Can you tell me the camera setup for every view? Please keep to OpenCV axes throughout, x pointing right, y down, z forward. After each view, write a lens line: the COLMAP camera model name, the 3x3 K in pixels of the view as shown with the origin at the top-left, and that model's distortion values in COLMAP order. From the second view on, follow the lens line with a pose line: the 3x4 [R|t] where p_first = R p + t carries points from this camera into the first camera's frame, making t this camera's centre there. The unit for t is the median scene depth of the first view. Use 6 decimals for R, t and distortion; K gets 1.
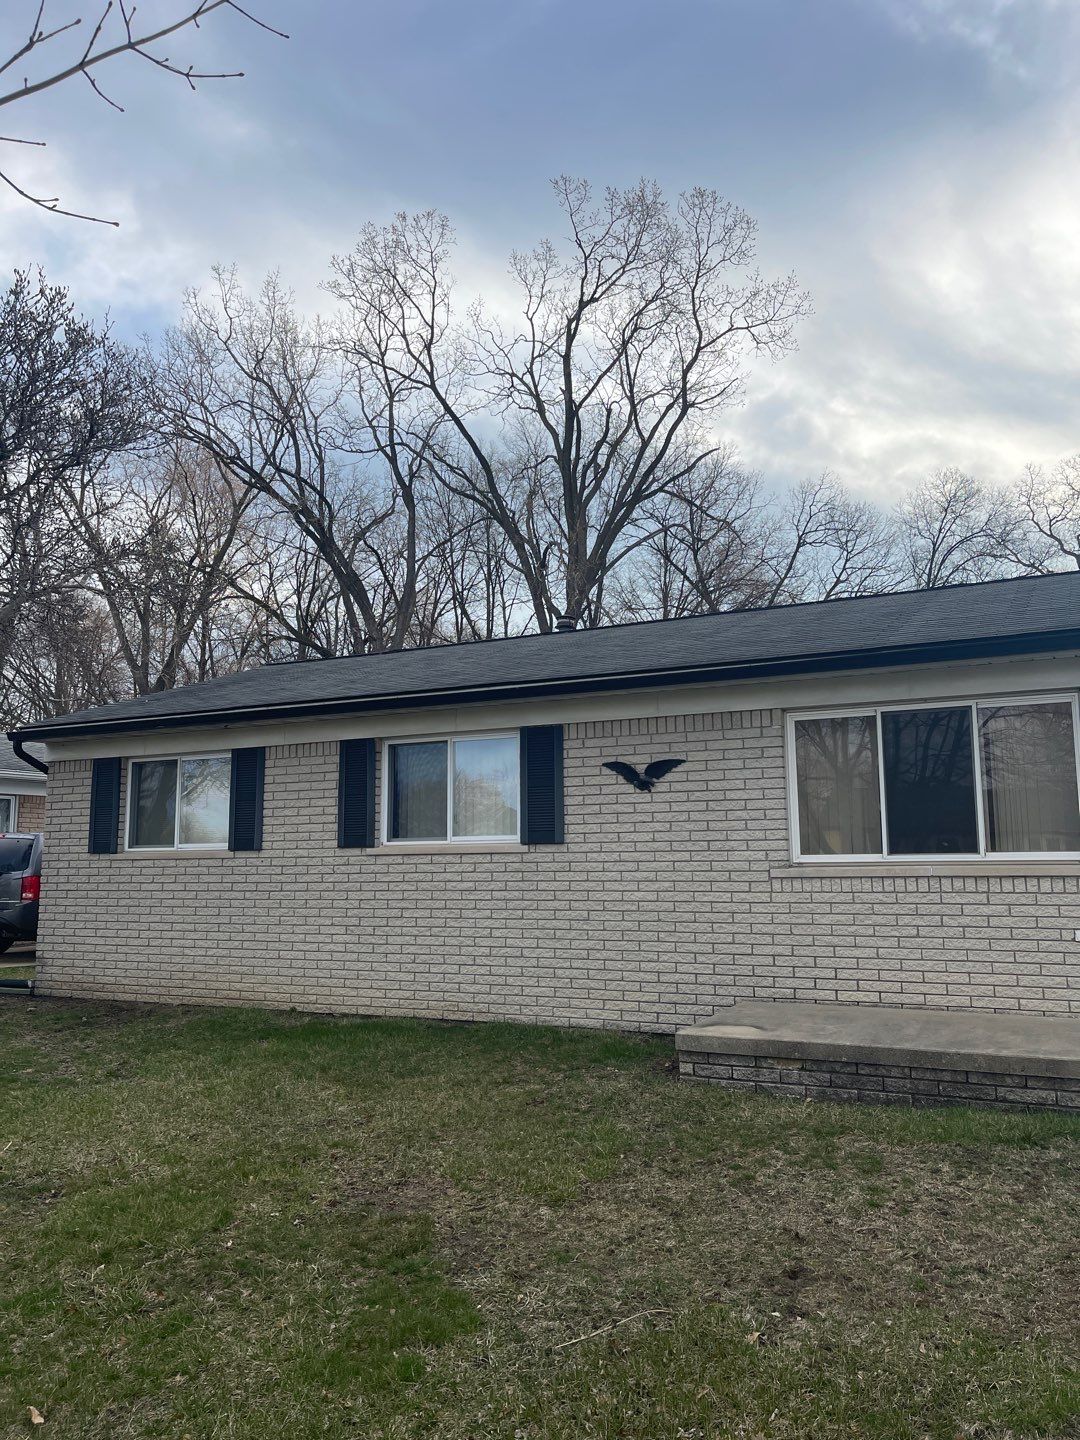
lens RADIAL K [[1086.2, 0, 536.1], [0, 1086.2, 718.1], [0, 0, 1]] dist [0.058702, -0.074902]
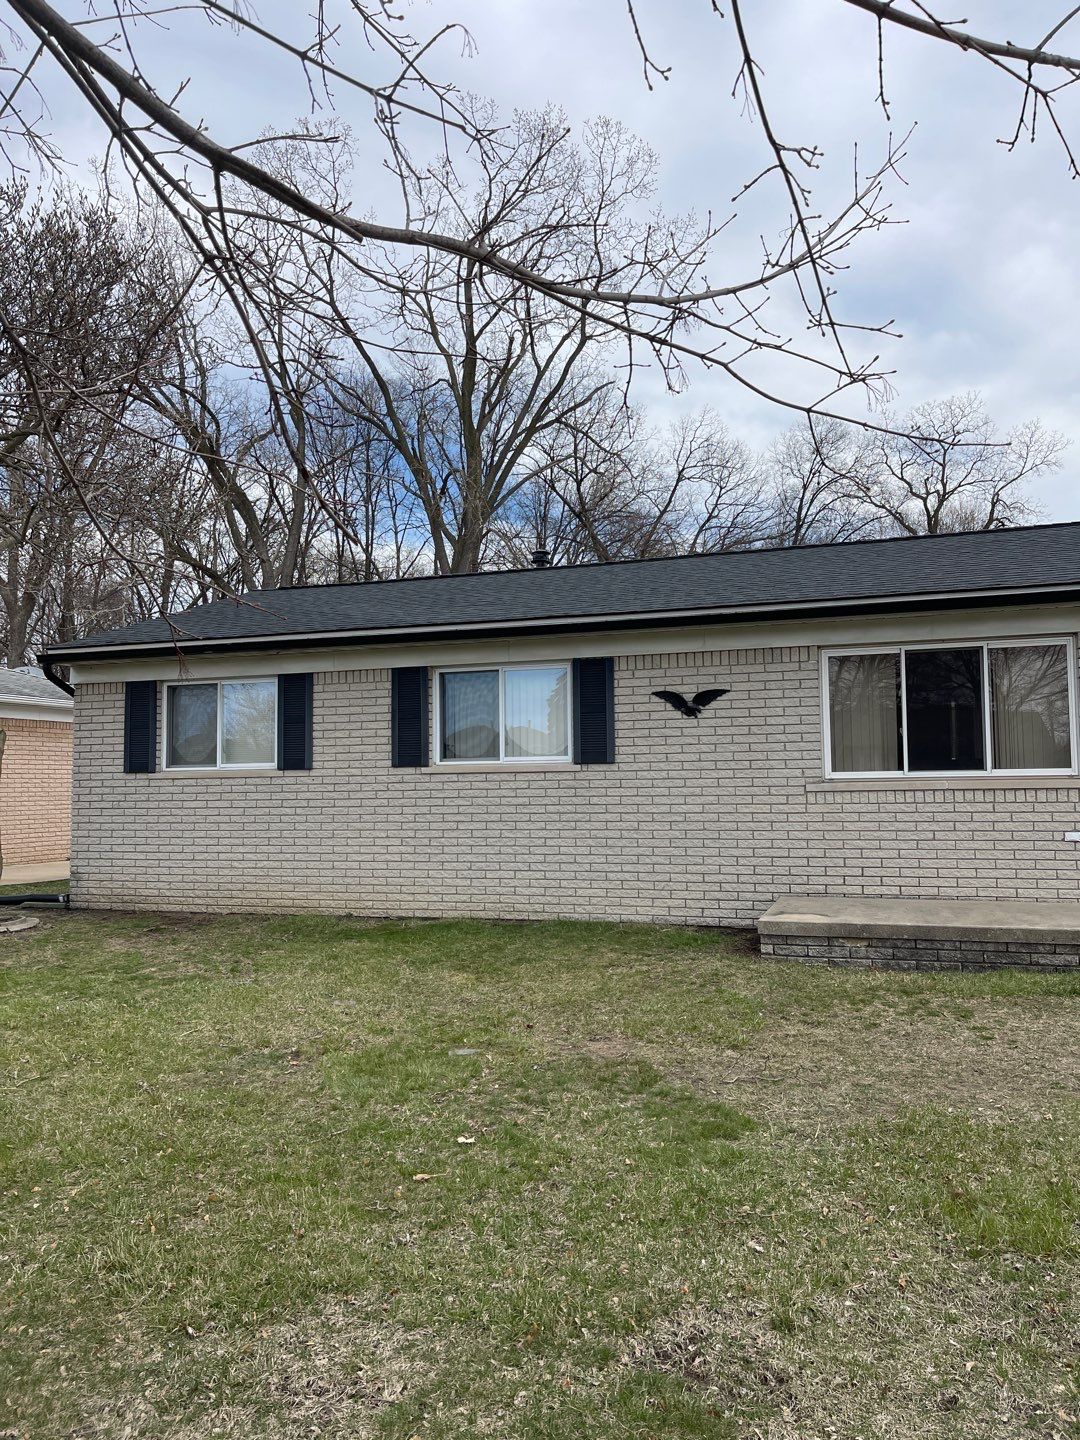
lens RADIAL K [[1082.2, 0, 539.3], [0, 1082.2, 719.9], [0, 0, 1]] dist [0.065867, -0.080906]
pose [[0.989953, 0.006014, 0.141268, -0.210158], [-0.015967, 0.997459, 0.069430, -0.005569], [-0.140492, -0.070988, 0.987534, -0.091256]]
